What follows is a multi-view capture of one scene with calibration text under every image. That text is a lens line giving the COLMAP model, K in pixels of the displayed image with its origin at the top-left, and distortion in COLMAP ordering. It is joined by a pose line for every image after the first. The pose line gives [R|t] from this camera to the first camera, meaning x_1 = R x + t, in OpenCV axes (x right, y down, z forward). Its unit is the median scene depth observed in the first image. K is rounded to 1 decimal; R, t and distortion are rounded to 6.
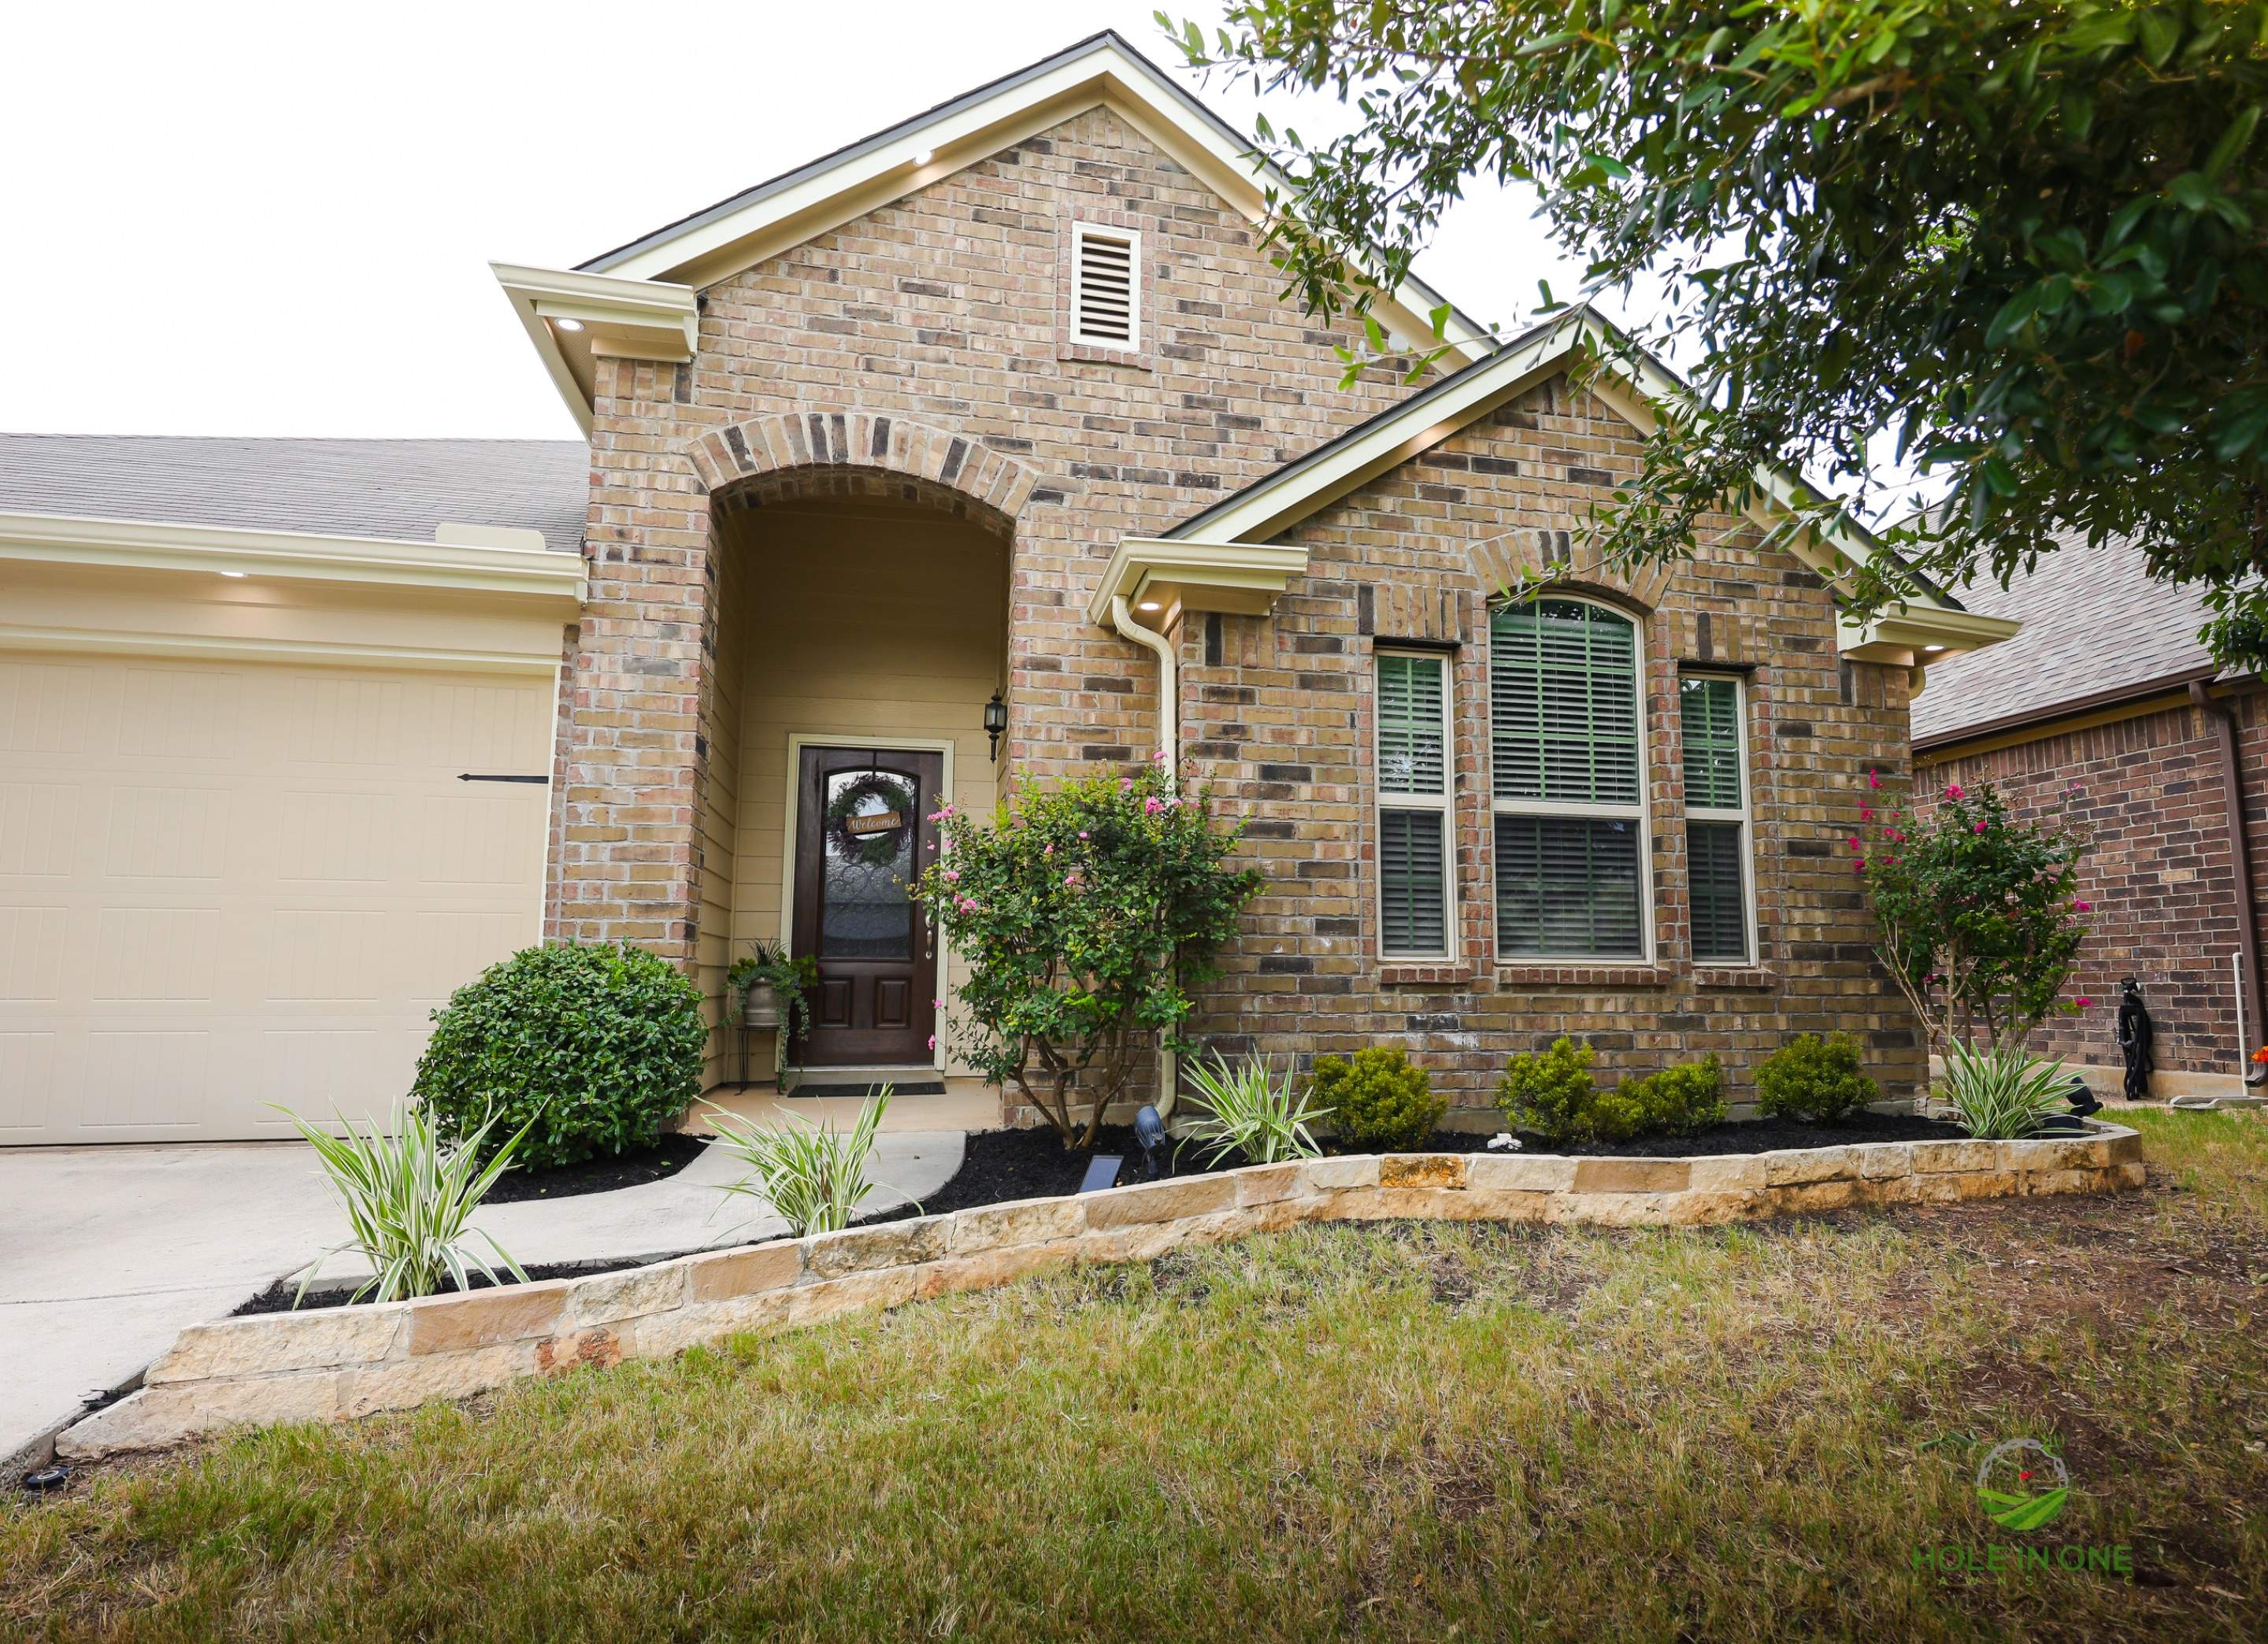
lens RADIAL K [[1283.2, 0, 1212.8], [0, 1283.2, 828.8], [0, 0, 1]] dist [0.000642, 0.000443]
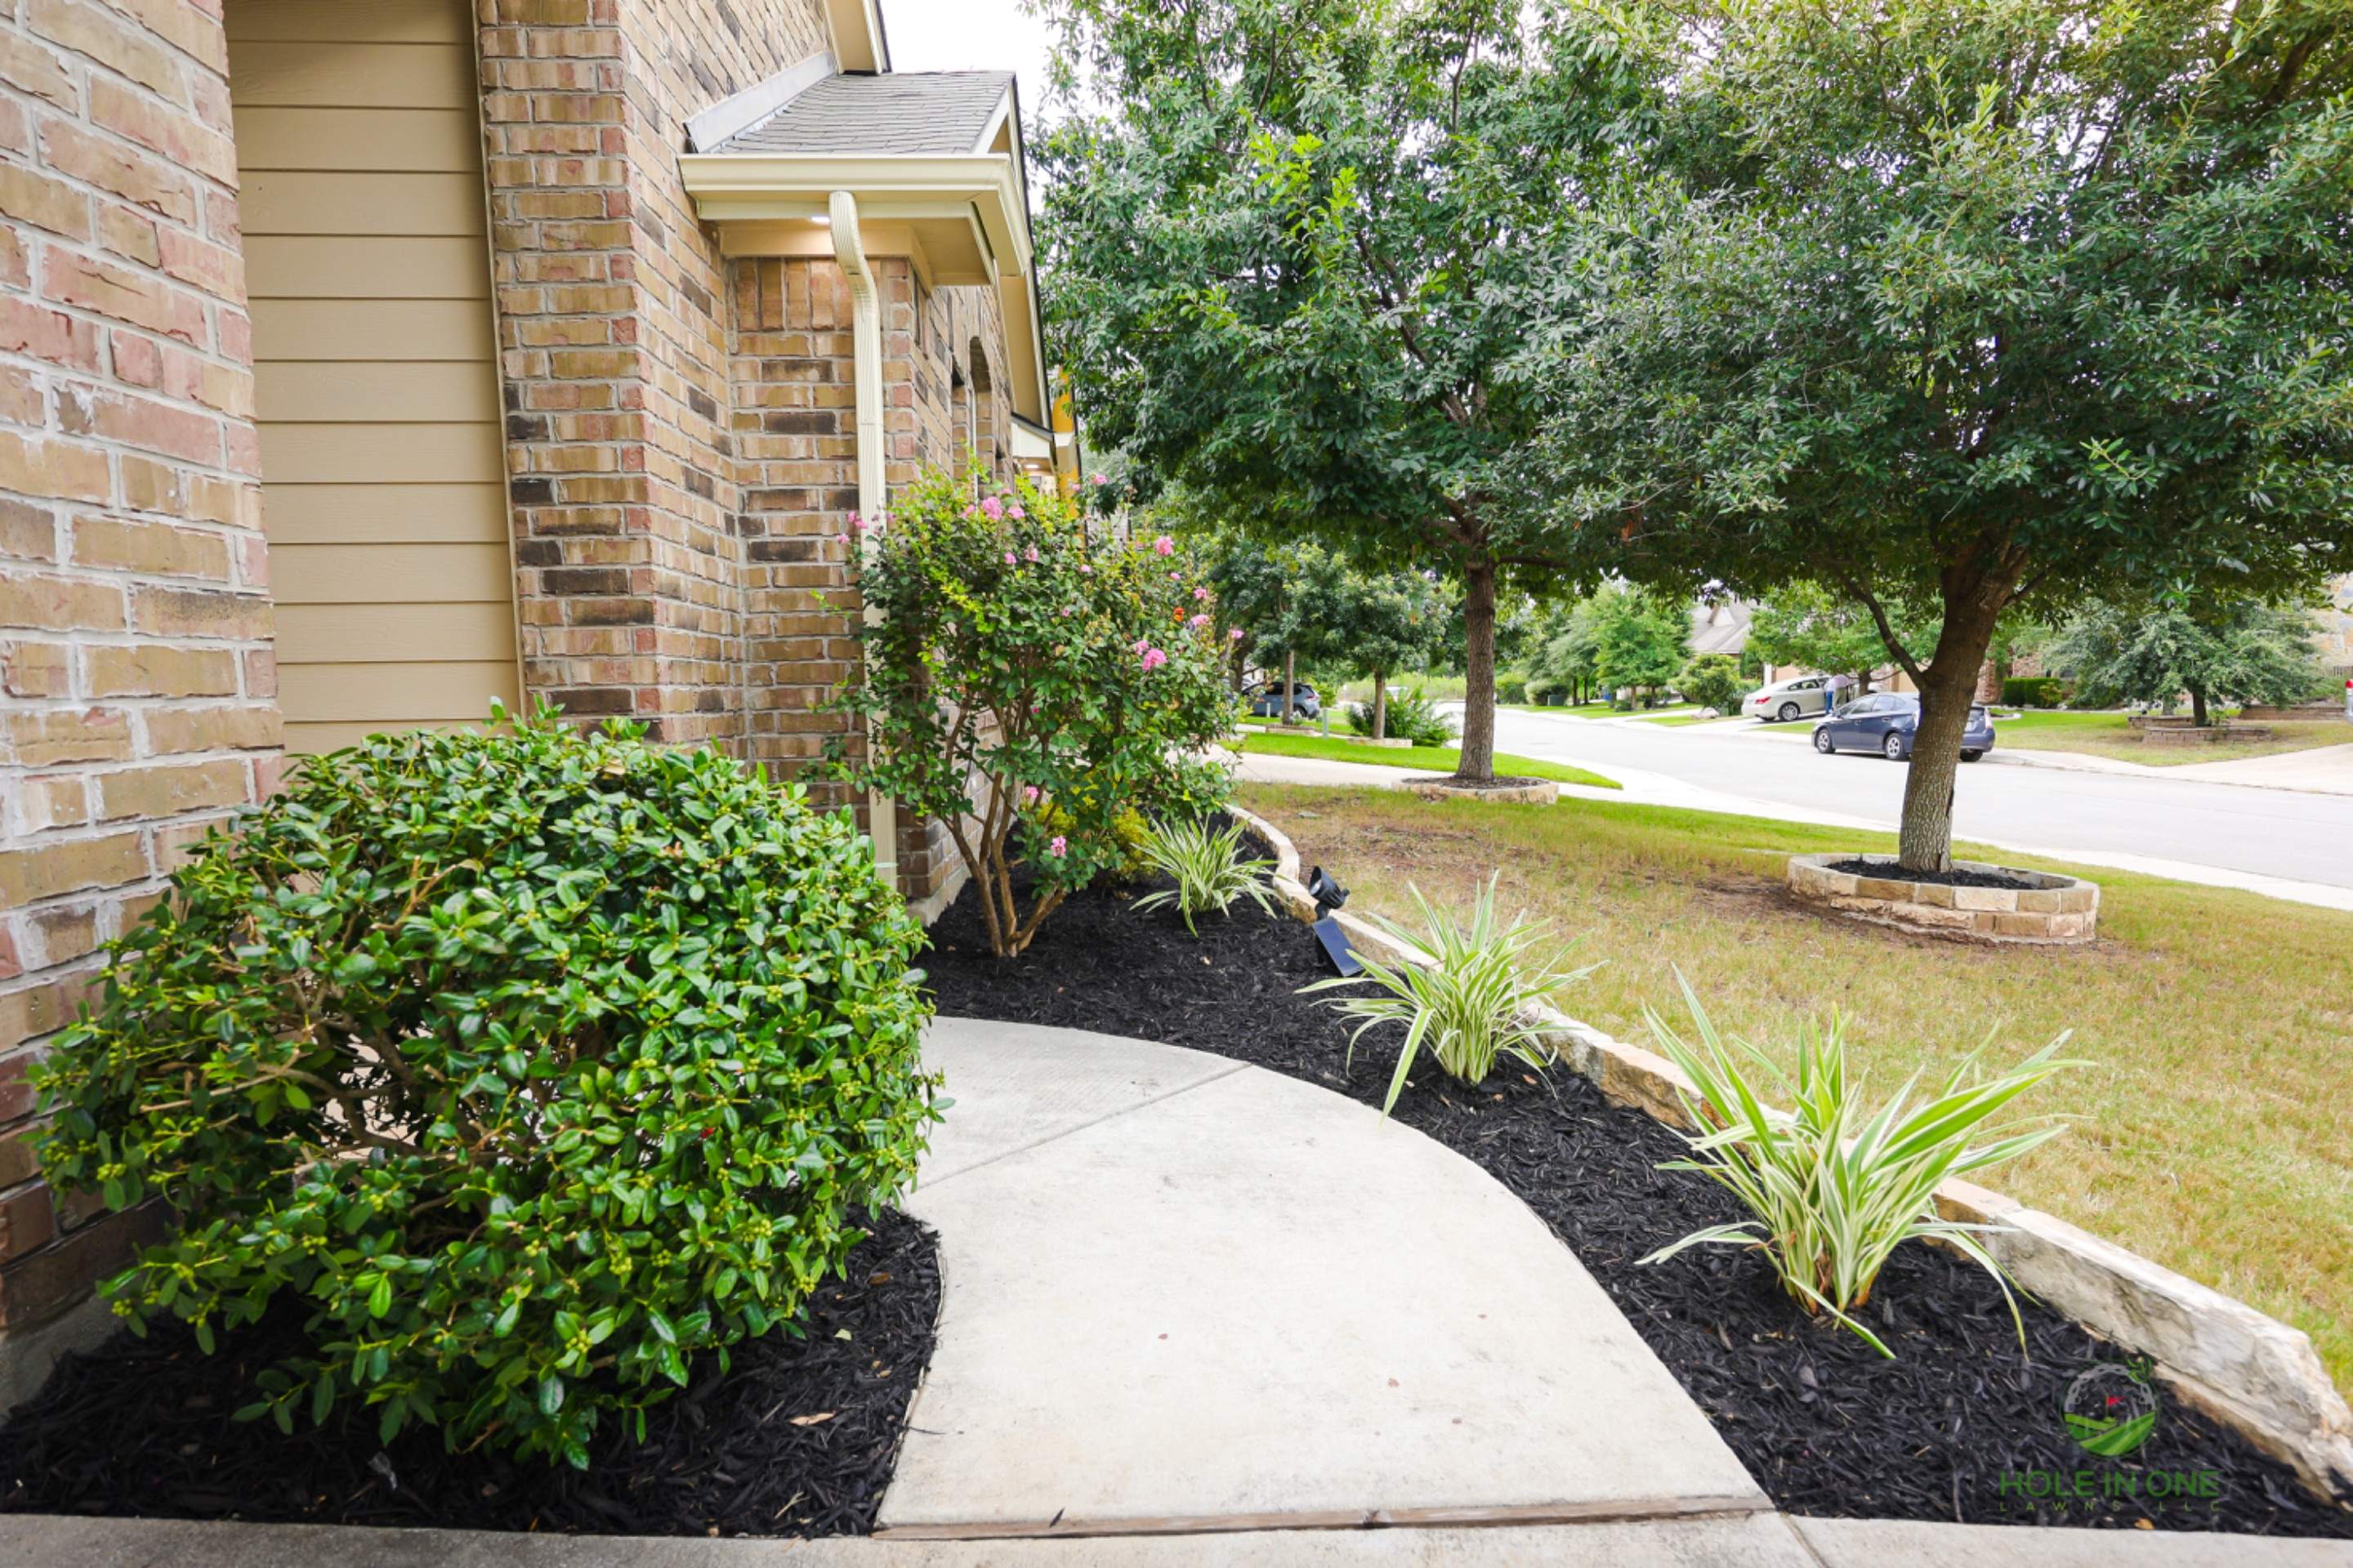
lens RADIAL K [[1107.8, 0, 1165.3], [0, 1107.8, 789.9], [0, 0, 1]] dist [0.001635, 0.000342]
pose [[0.208000, -0.094637, 0.973540, -0.618597], [-0.114379, 0.986127, 0.120298, 0.041802], [-0.971418, -0.136374, 0.194290, 0.637039]]
